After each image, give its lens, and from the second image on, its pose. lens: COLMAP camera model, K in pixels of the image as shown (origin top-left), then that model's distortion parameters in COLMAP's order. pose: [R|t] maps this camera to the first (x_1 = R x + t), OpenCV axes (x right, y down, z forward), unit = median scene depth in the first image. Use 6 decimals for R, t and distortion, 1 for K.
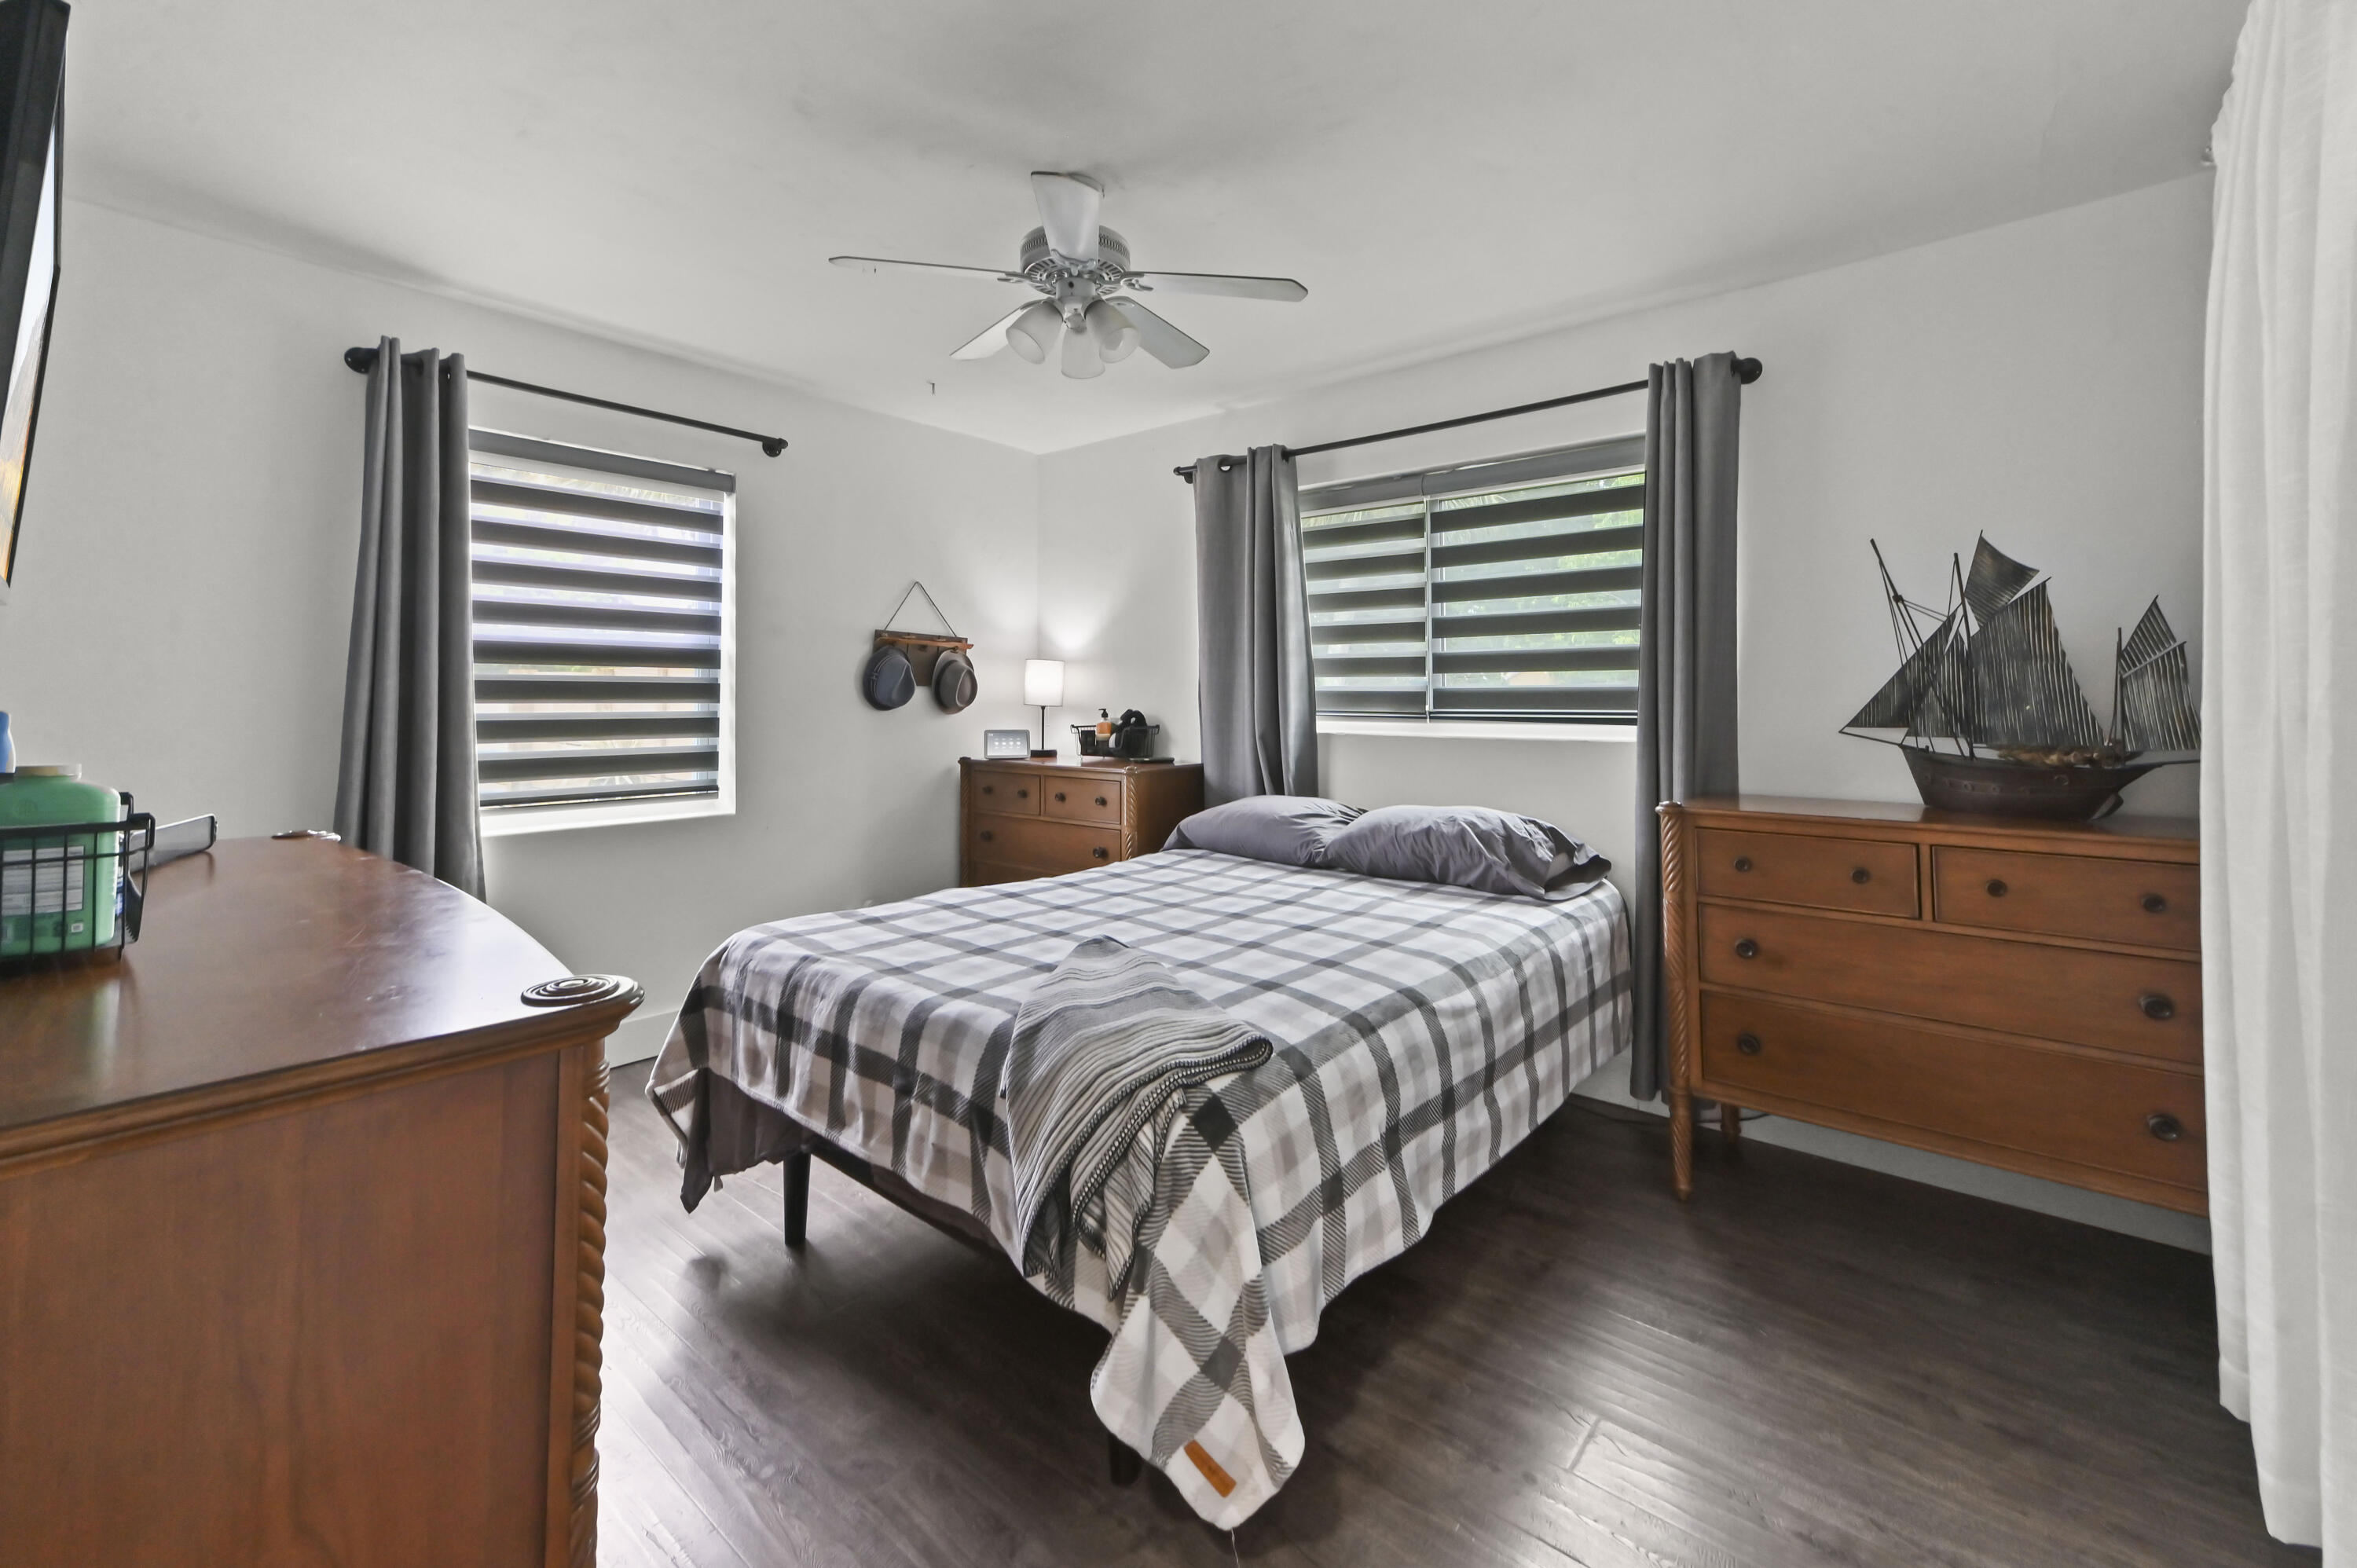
lens RADIAL K [[942.4, 0, 1186.5], [0, 942.4, 701.9], [0, 0, 1]] dist [0.012106, 0.001052]
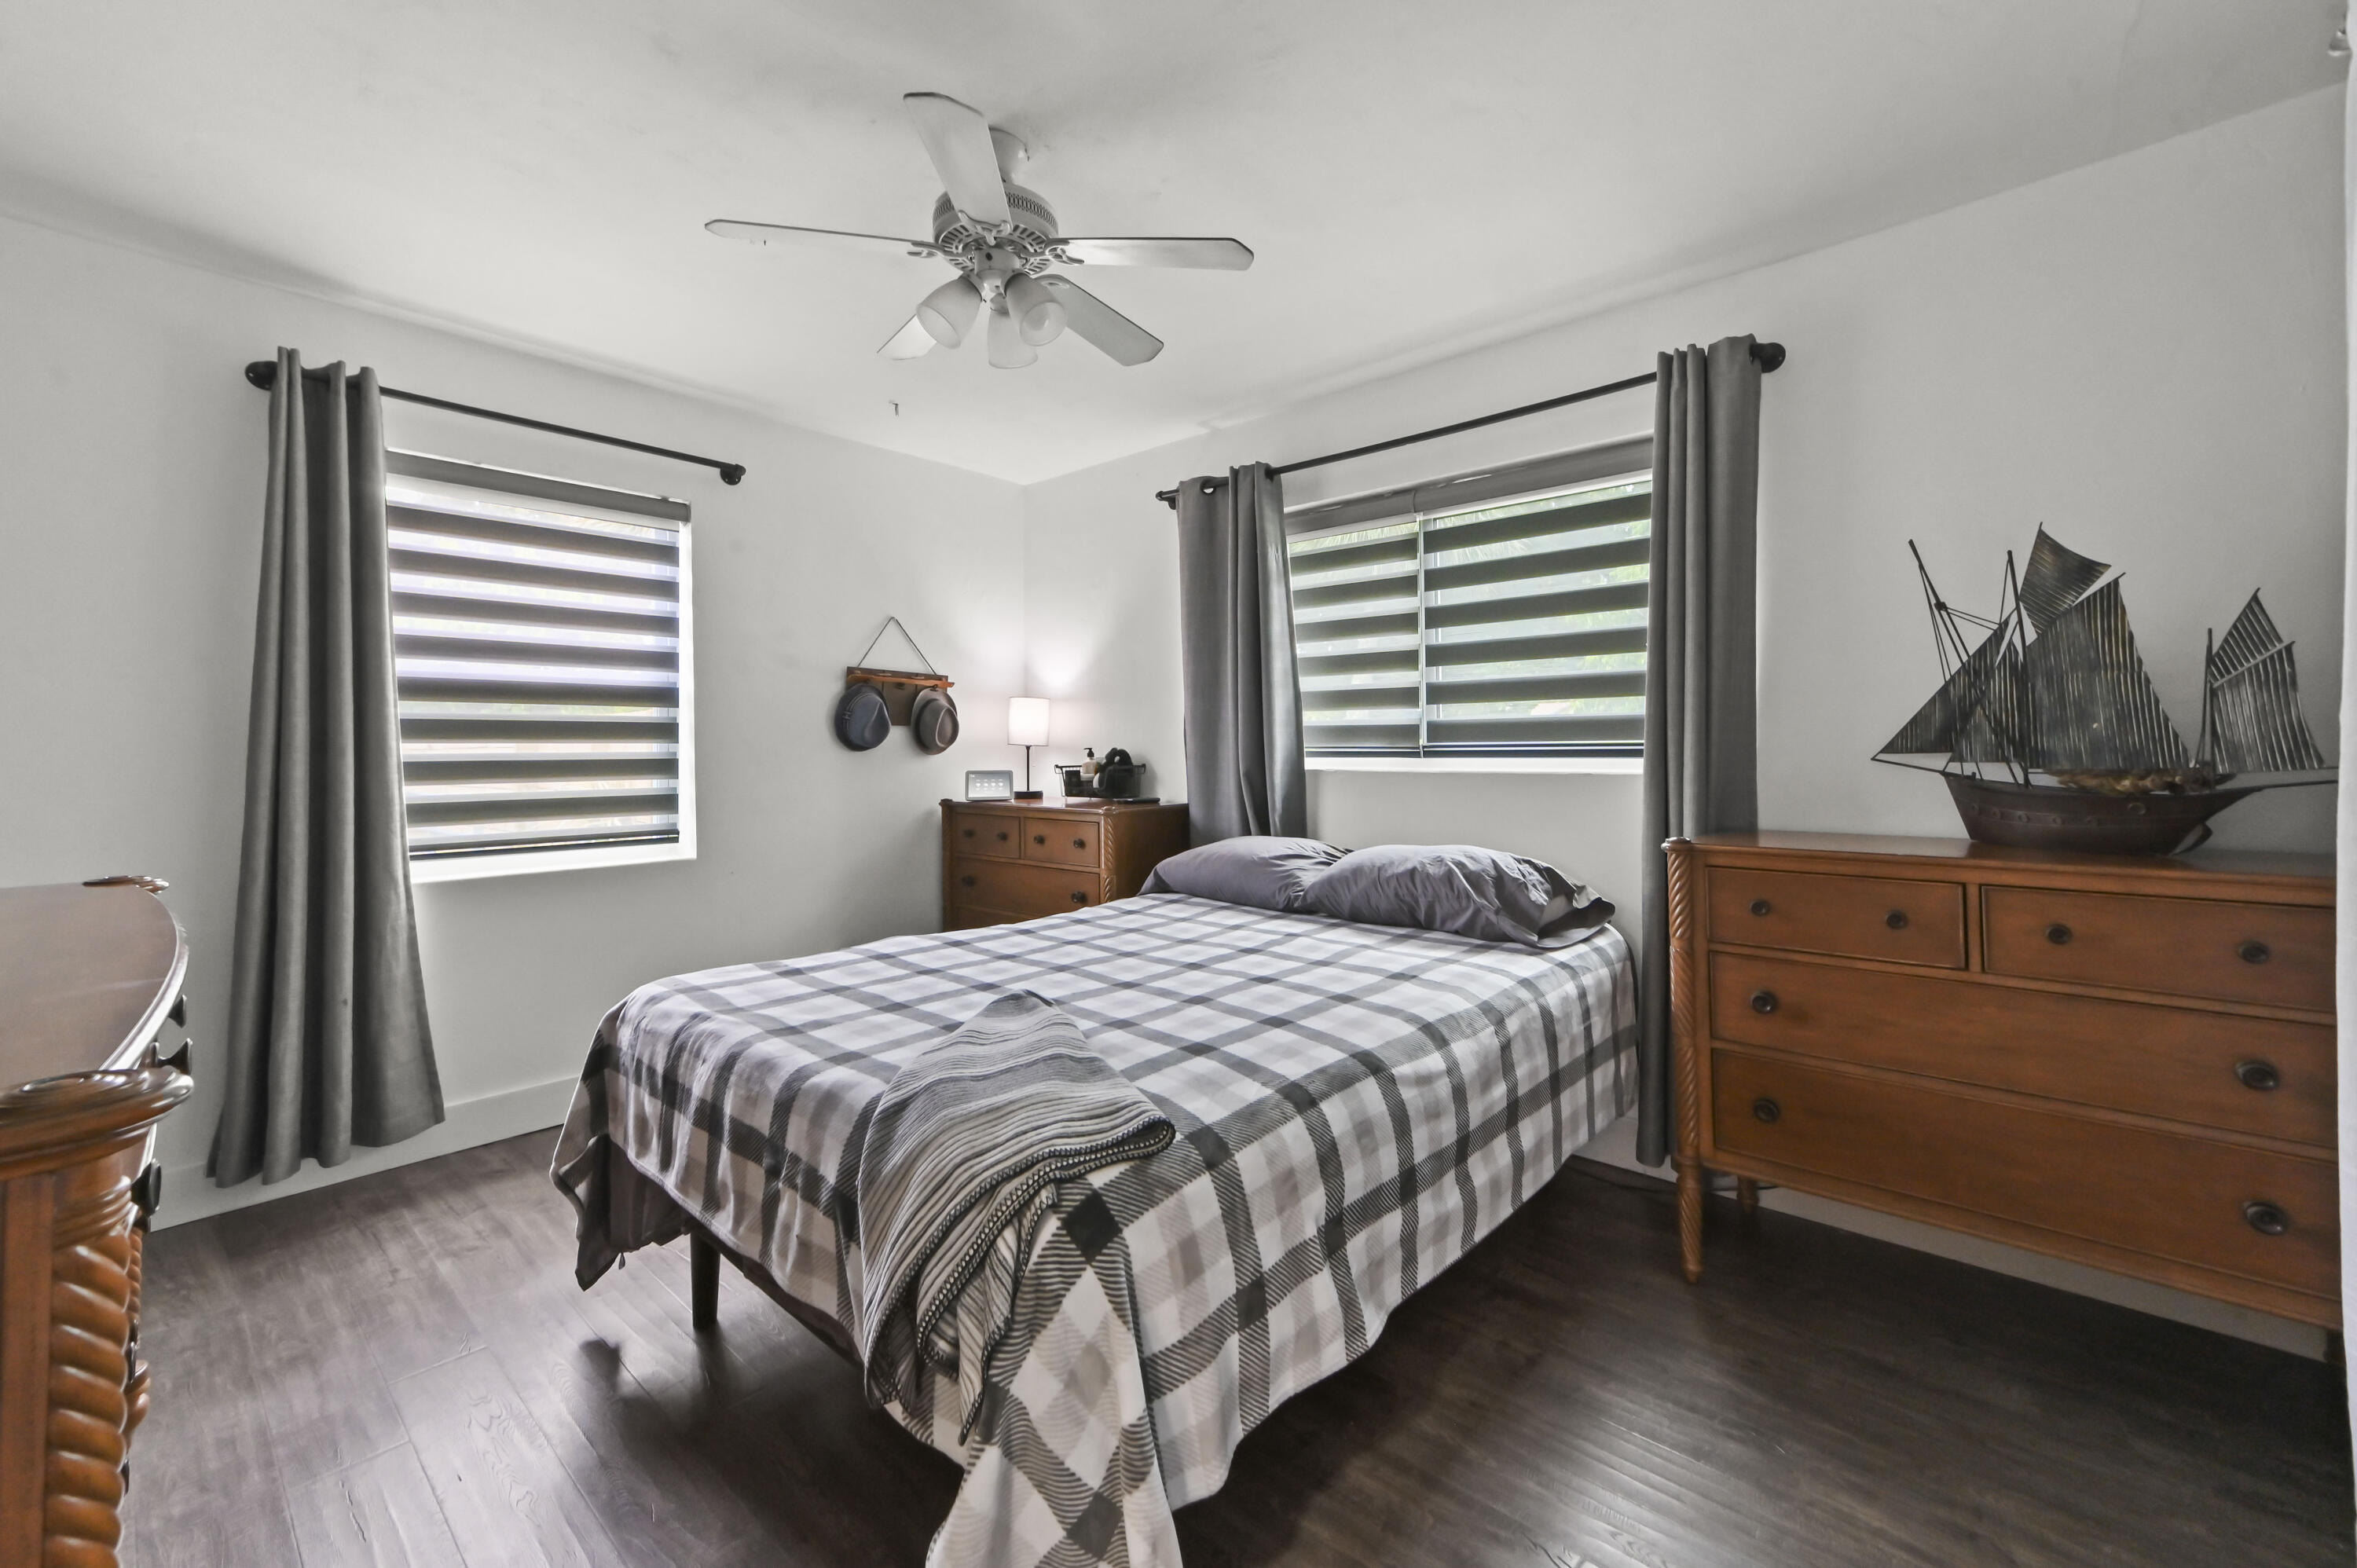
lens RADIAL K [[942.4, 0, 1177.7], [0, 942.4, 762.1], [0, 0, 1]] dist [0.012106, 0.001052]
pose [[0.999594, -0.007830, -0.027410, 0.073287], [0.008266, 0.999840, 0.015838, 0.018256], [0.027282, -0.016058, 0.999499, 0.109182]]
